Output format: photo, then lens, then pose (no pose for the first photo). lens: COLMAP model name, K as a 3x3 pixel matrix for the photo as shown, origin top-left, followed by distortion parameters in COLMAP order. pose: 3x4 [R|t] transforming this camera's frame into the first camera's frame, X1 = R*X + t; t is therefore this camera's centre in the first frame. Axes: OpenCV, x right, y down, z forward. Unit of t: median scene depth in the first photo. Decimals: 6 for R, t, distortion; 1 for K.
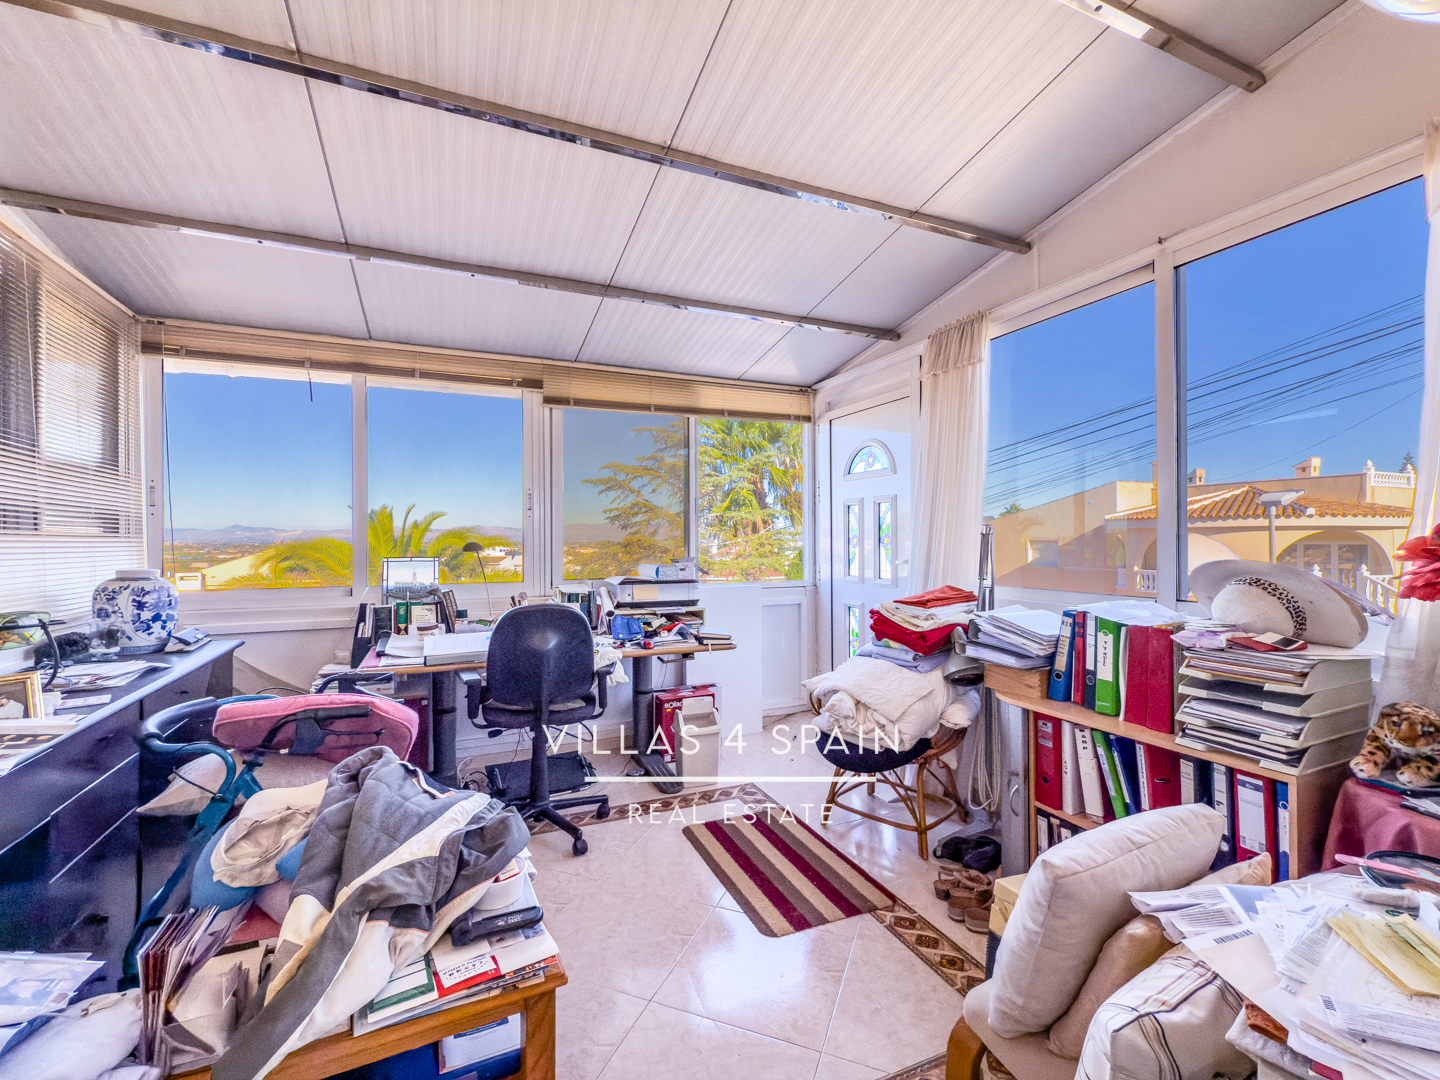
lens RADIAL K [[583.9, 0, 697.2], [0, 583.9, 541.5], [0, 0, 1]] dist [0.000383, -0.000056]
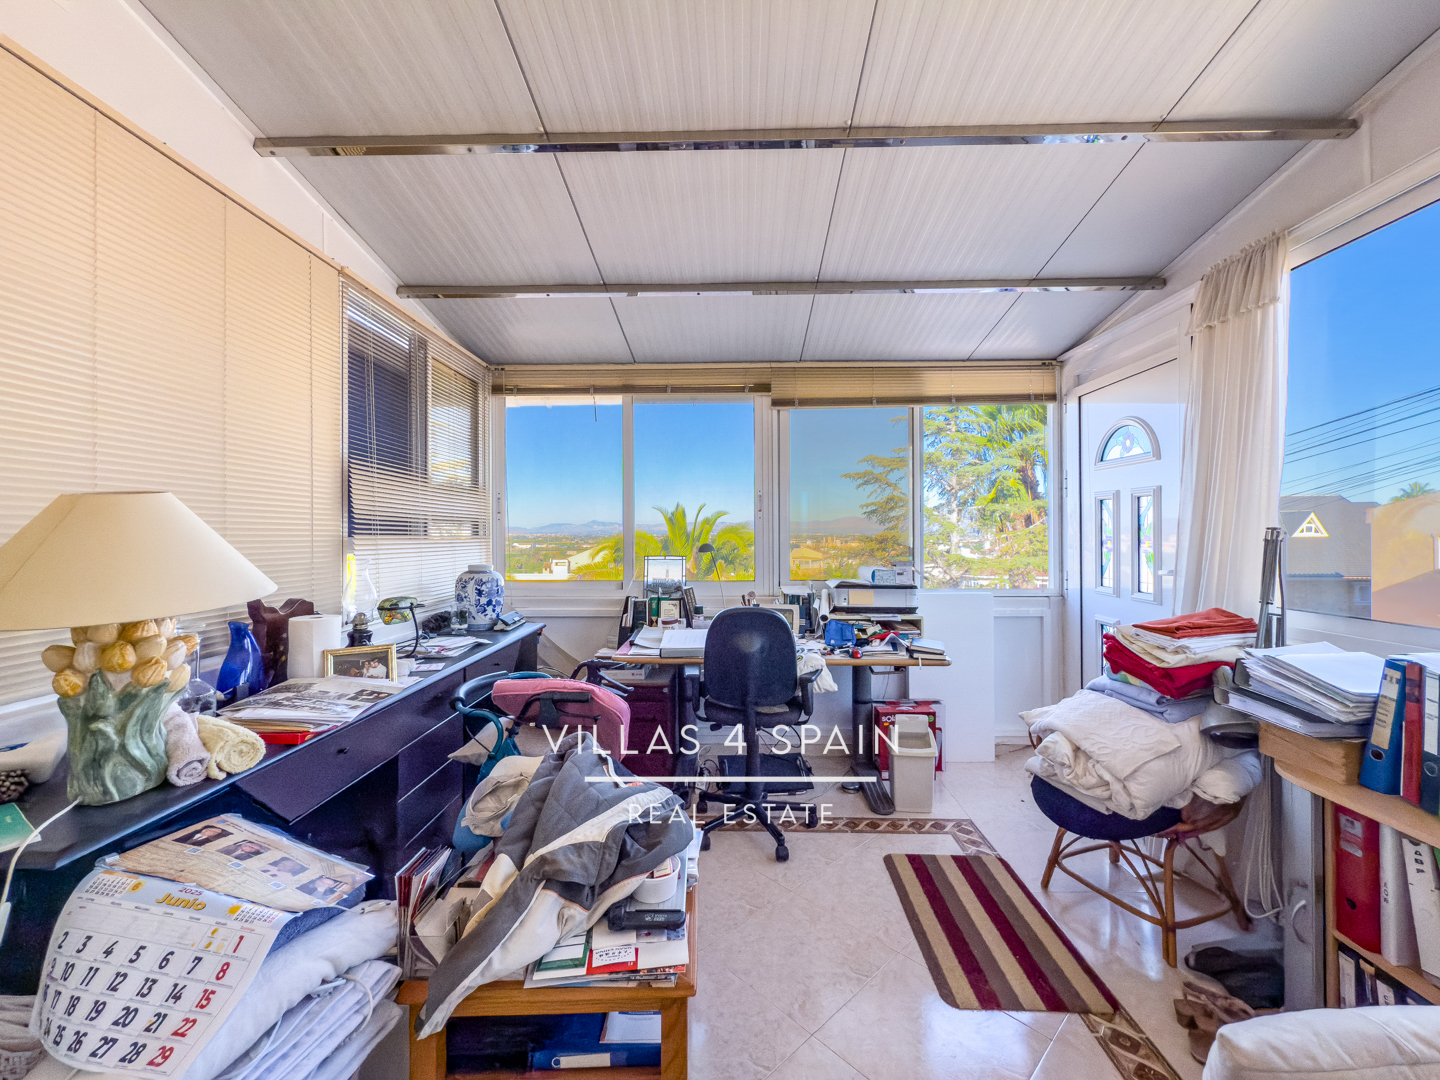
lens RADIAL K [[588.1, 0, 725.8], [0, 588.1, 538.0], [0, 0, 1]] dist [0.000018, 0.000317]
pose [[0.919187, -0.008489, -0.393730, 0.139189], [0.010243, 0.999945, 0.002354, -0.021992], [0.393689, -0.006197, 0.919223, 0.054177]]
